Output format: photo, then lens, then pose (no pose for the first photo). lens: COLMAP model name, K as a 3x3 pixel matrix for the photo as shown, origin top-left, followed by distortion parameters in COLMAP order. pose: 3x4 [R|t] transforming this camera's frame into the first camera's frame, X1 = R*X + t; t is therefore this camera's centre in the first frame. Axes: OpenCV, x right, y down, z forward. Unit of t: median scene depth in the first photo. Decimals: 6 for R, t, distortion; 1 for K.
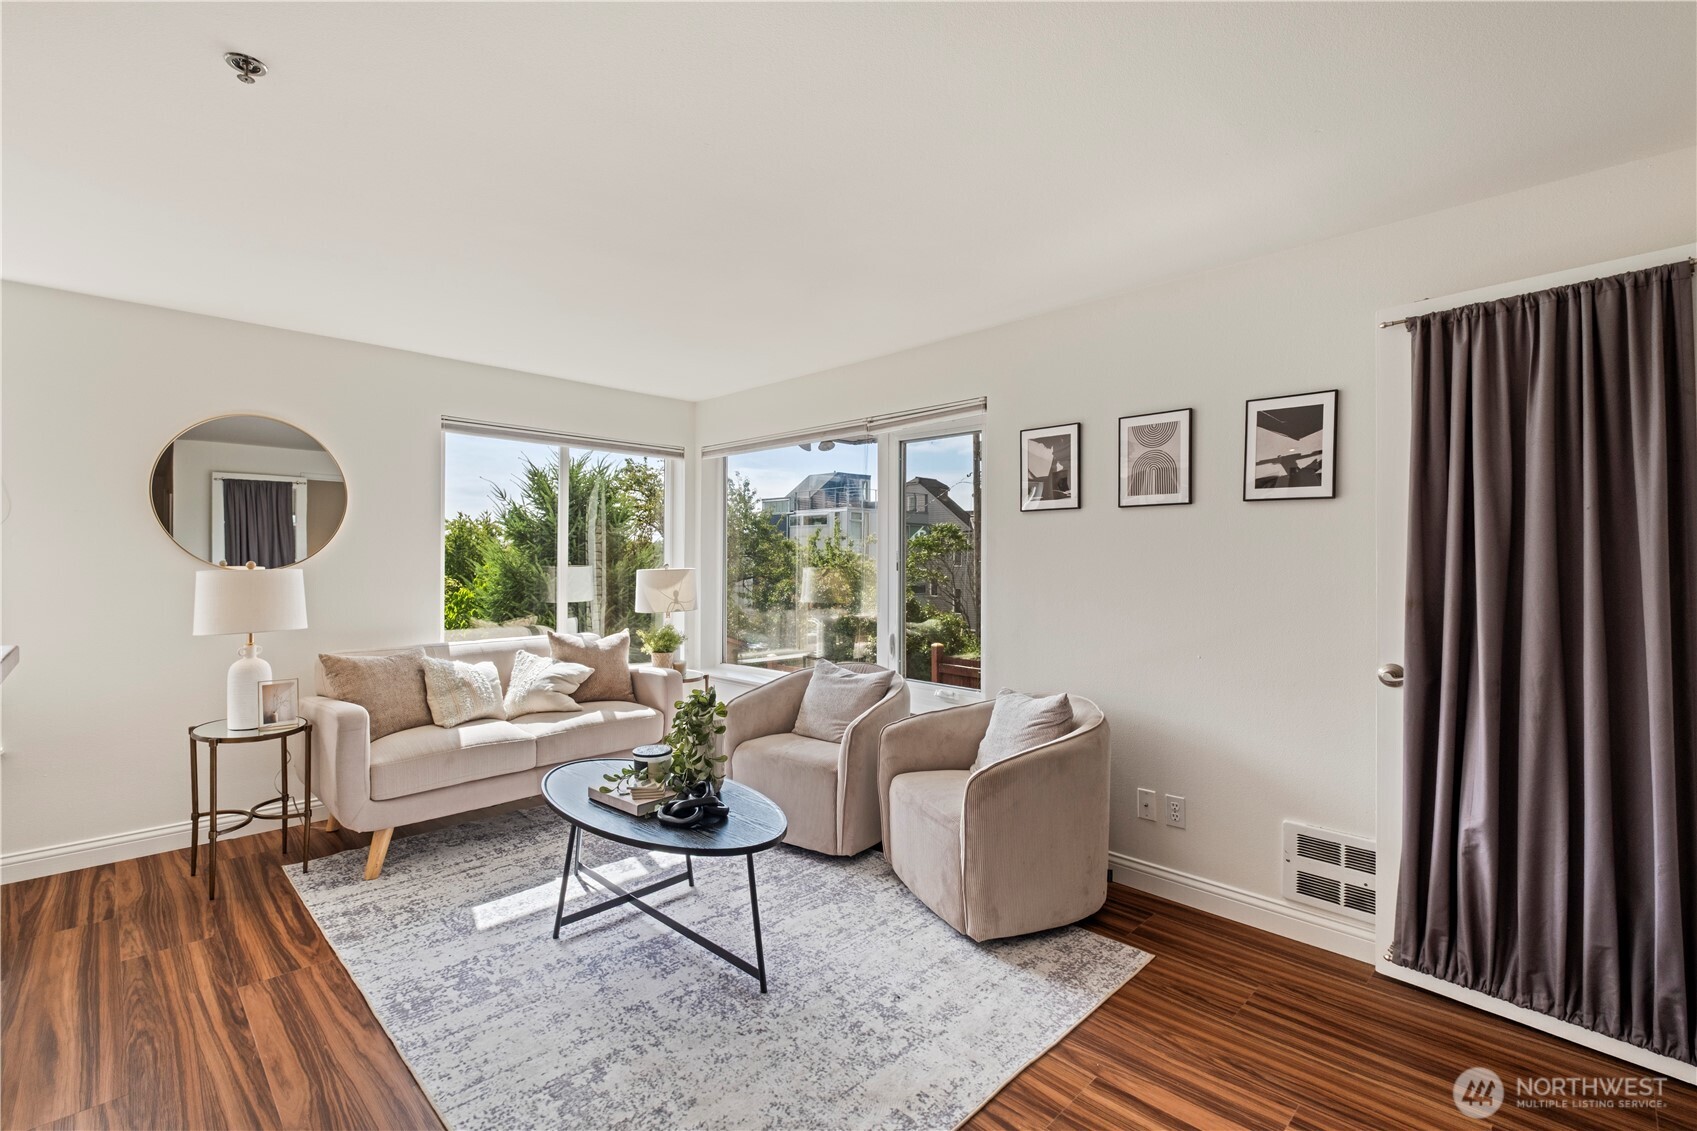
lens RADIAL K [[747.4, 0, 837.1], [0, 747.4, 555.3], [0, 0, 1]] dist [0.005069, -0.005577]
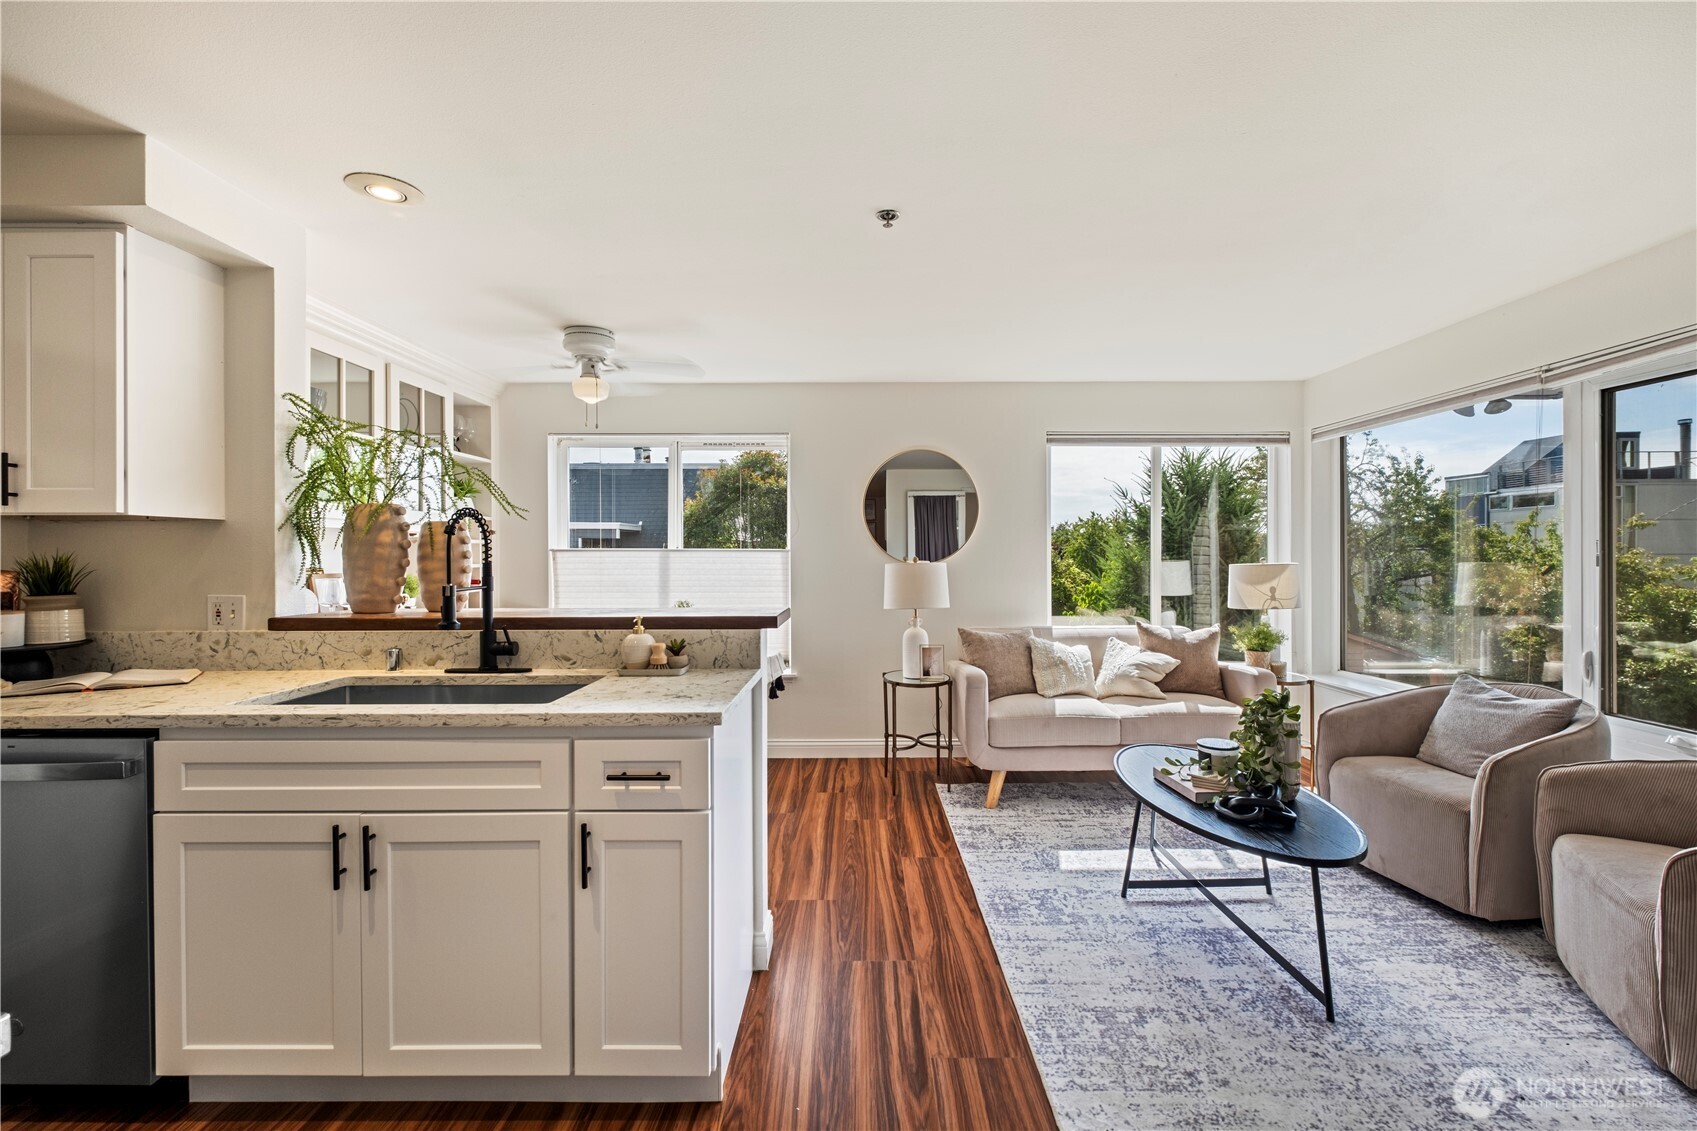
lens RADIAL K [[736.2, 0, 857.4], [0, 736.2, 555.7], [0, 0, 1]] dist [0.001281, -0.006343]
pose [[0.710660, -0.004593, -0.703521, 0.102469], [0.009593, 0.999949, 0.003163, 0.000899], [0.703471, -0.008997, 0.710667, -0.039628]]
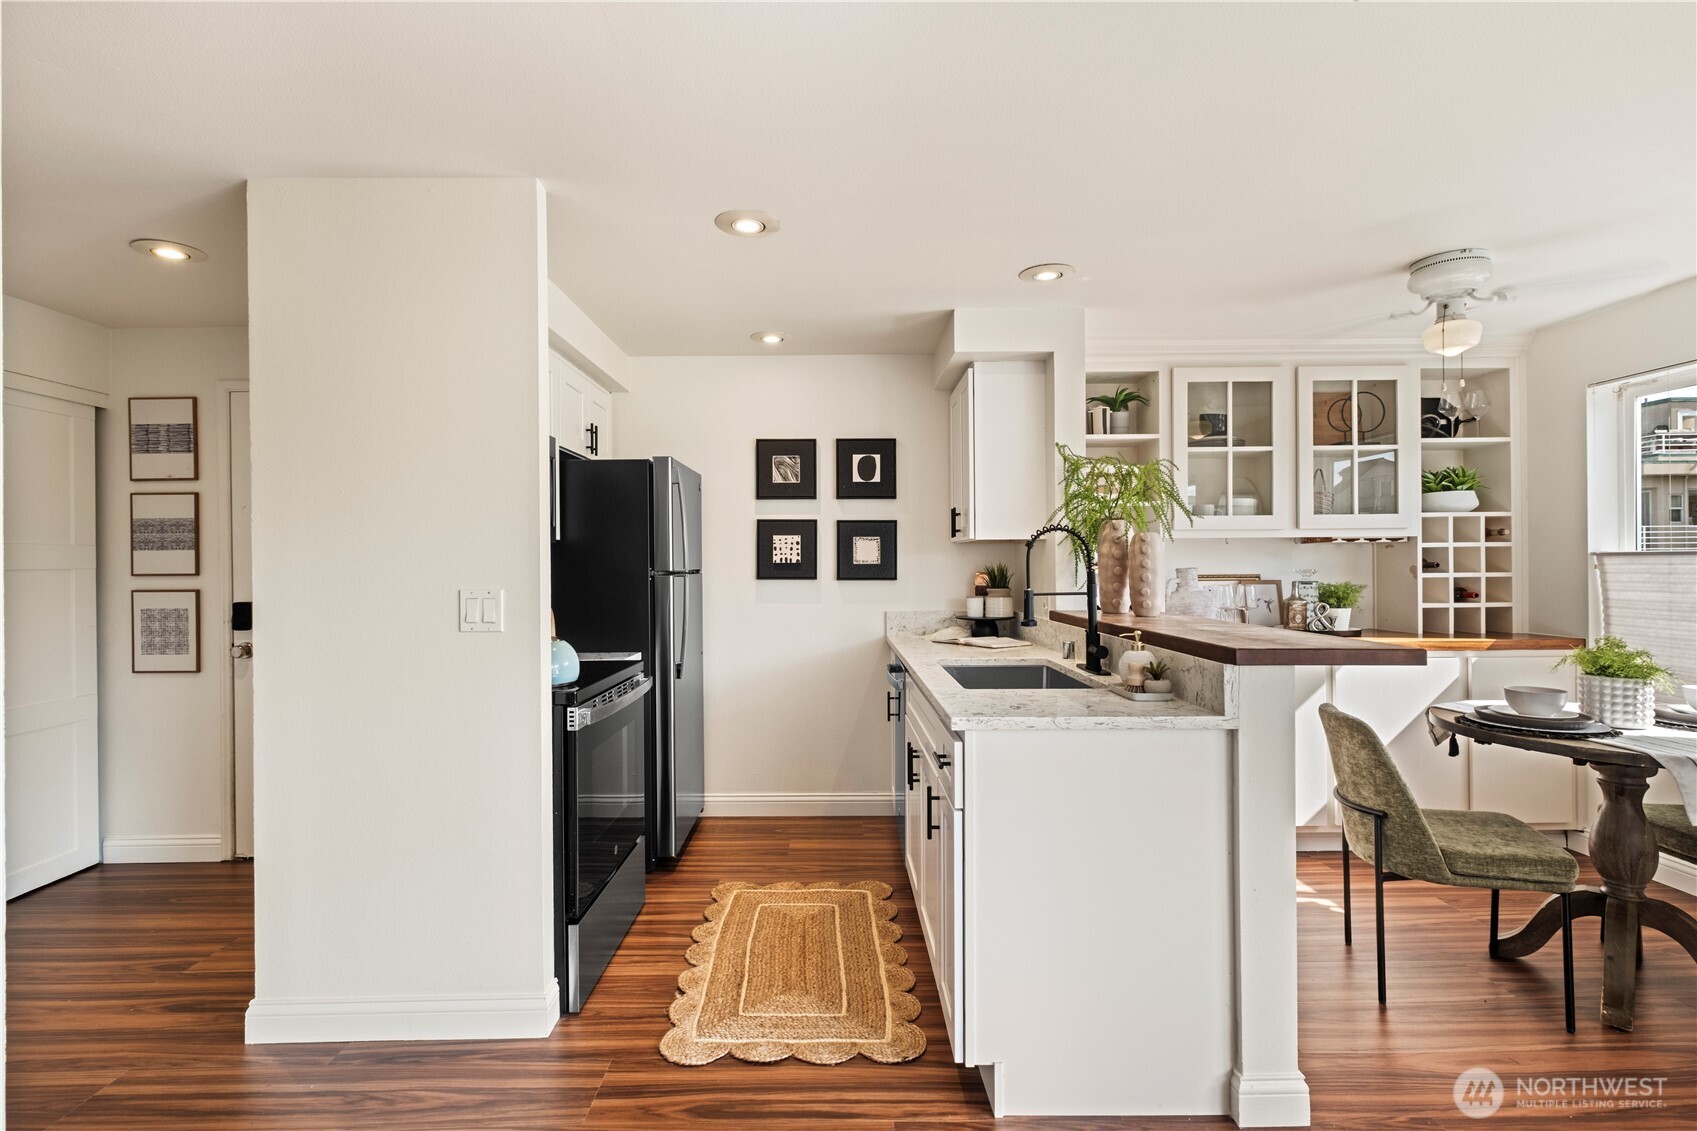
lens RADIAL K [[804.3, 0, 840.4], [0, 804.3, 562.8], [0, 0, 1]] dist [0.016290, -0.010712]
pose [[-0.696802, -0.001401, -0.717262, 0.158742], [0.008151, 0.999918, -0.009872, 0.003609], [0.717217, -0.012725, -0.696733, 0.713833]]
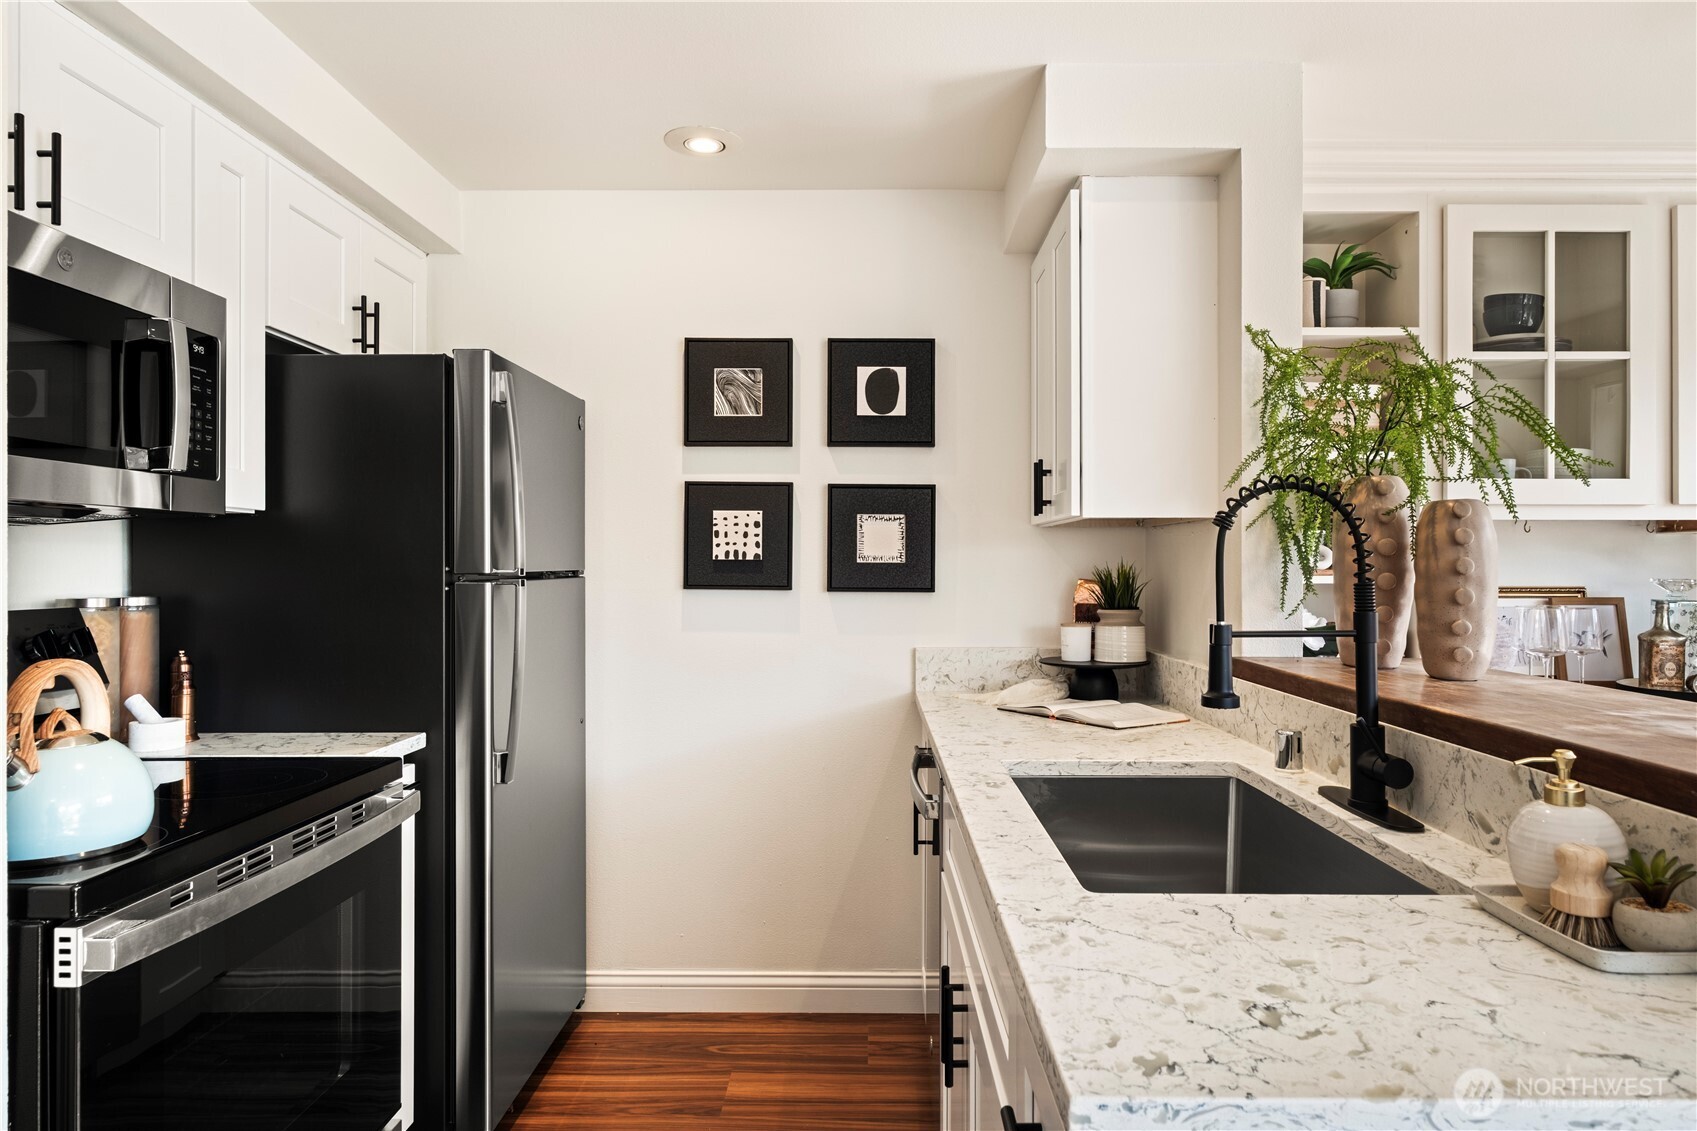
lens RADIAL K [[1030.6, 0, 868.5], [0, 1030.6, 559.2], [0, 0, 1]] dist [-0.012714, 0.016320]
pose [[-0.702927, -0.008651, -0.711209, -0.182081], [0.000106, 0.999925, -0.012267, 0.000819], [0.711262, -0.008698, -0.702874, 0.446777]]
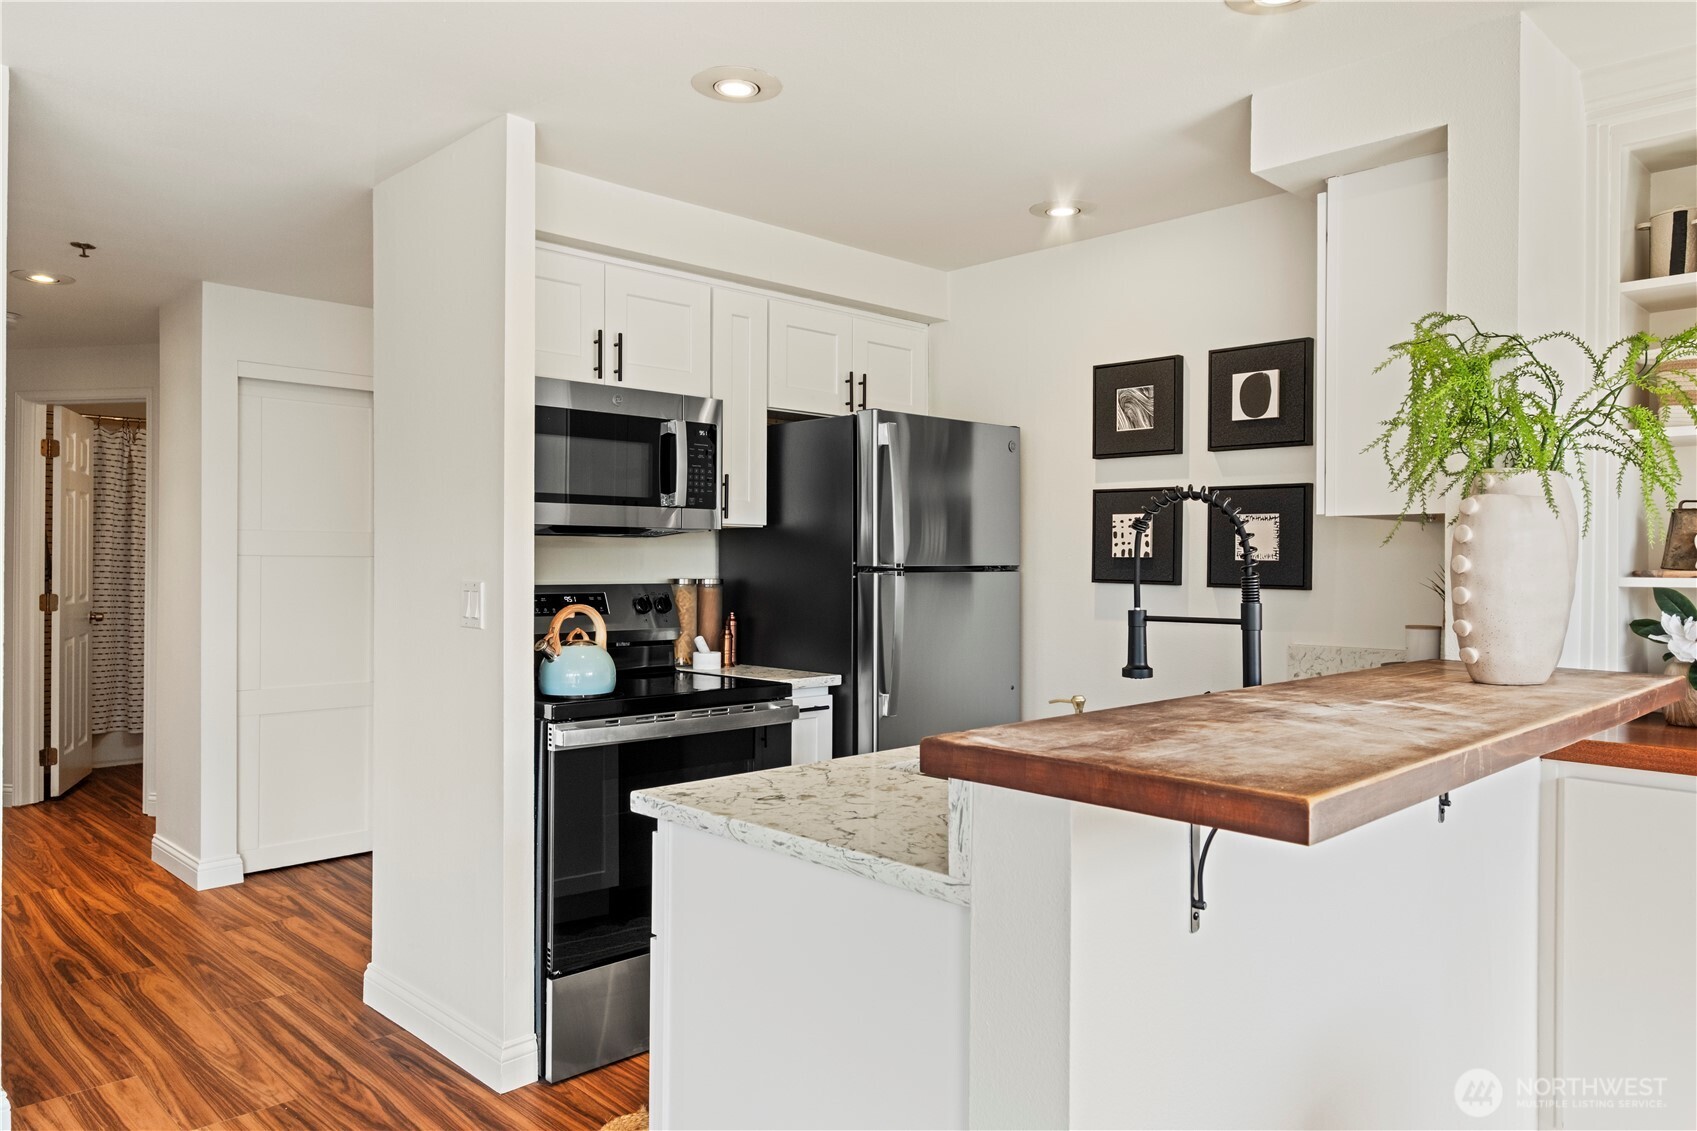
lens RADIAL K [[1142.4, 0, 850.4], [0, 1142.4, 562.5], [0, 0, 1]] dist [0.005969, 0.003519]
pose [[-0.999942, -0.010358, -0.002969, -0.514290], [-0.010346, 0.999939, -0.003830, 0.002653], [0.003009, -0.003799, -0.999988, 0.940161]]
